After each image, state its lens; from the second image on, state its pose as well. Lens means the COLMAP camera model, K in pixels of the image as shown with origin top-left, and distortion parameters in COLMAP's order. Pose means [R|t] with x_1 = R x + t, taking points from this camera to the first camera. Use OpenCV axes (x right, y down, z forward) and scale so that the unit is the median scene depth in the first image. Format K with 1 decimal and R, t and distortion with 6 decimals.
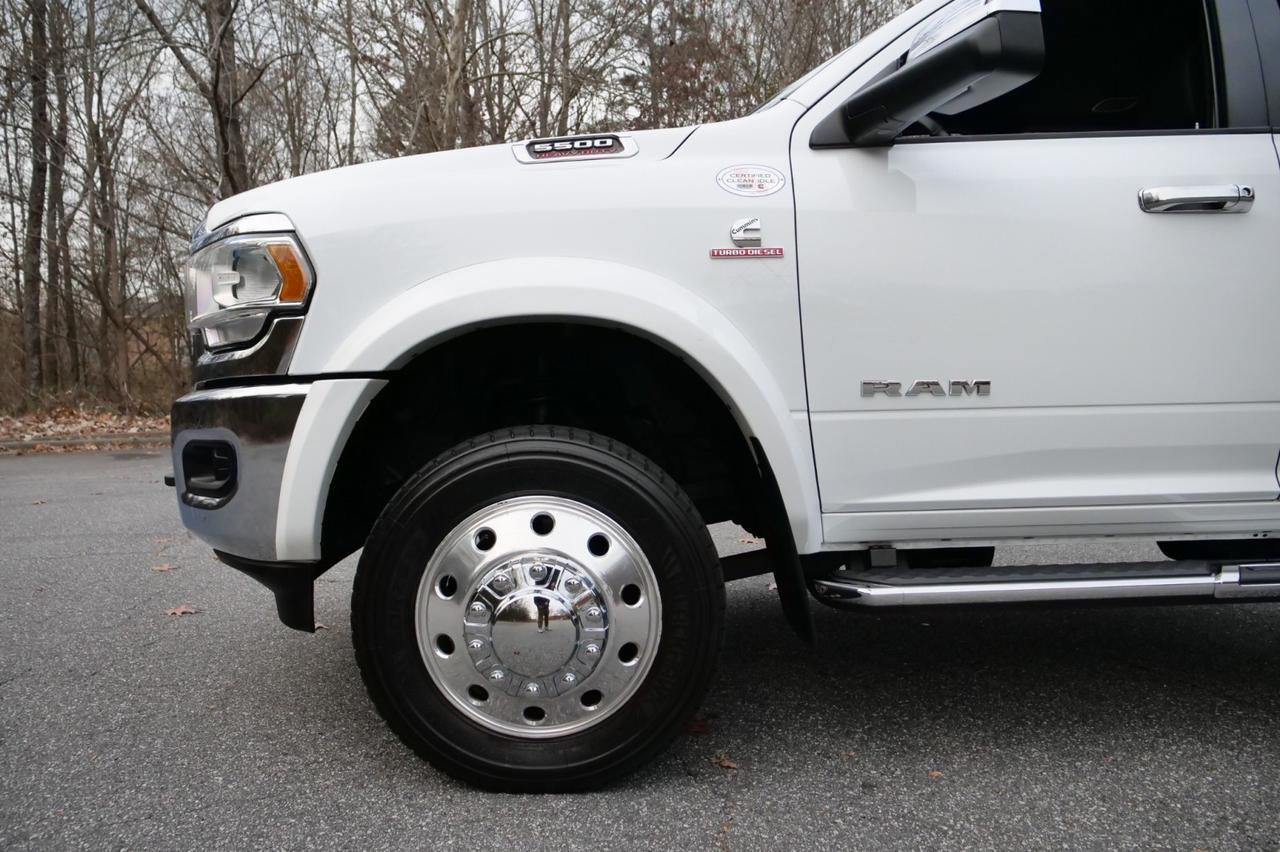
lens RADIAL K [[831.4, 0, 640.0], [0, 831.4, 426.0], [0, 0, 1]] dist [-0.004398, 0.000215]
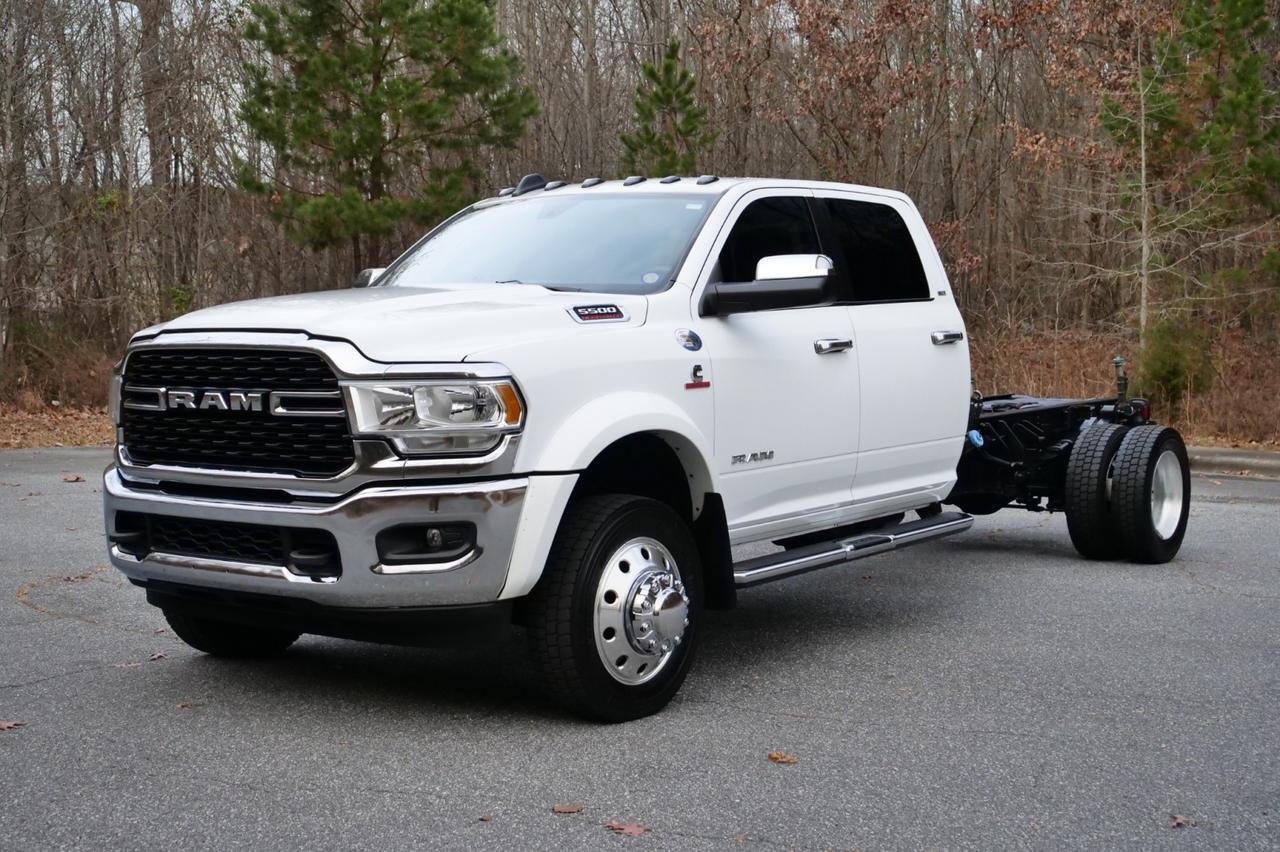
lens RADIAL K [[1761.5, 0, 640.0], [0, 1761.5, 426.0], [0, 0, 1]] dist [-0.013839, -0.002061]
pose [[0.615486, -0.044146, 0.786911, -2.701802], [0.055486, 0.998380, 0.012611, -0.169918], [-0.786192, 0.035900, 0.616938, -1.099875]]
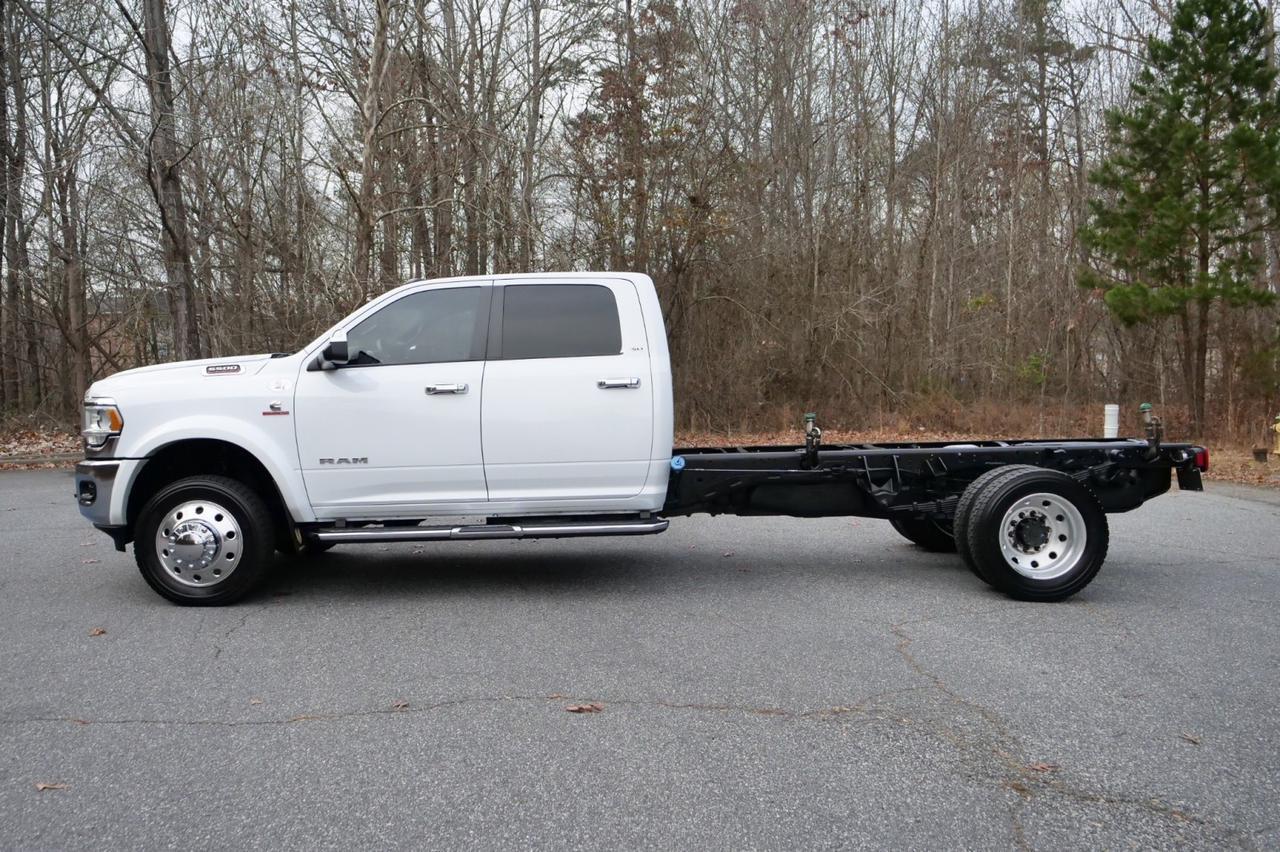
lens RADIAL K [[931.8, 0, 638.5], [0, 931.8, 416.1], [0, 0, 1]] dist [-0.002946, -0.000915]
pose [[0.999727, -0.005843, -0.022637, 1.374500], [0.005514, 0.999879, -0.014569, -0.141384], [0.022719, 0.014440, 0.999638, -2.032687]]
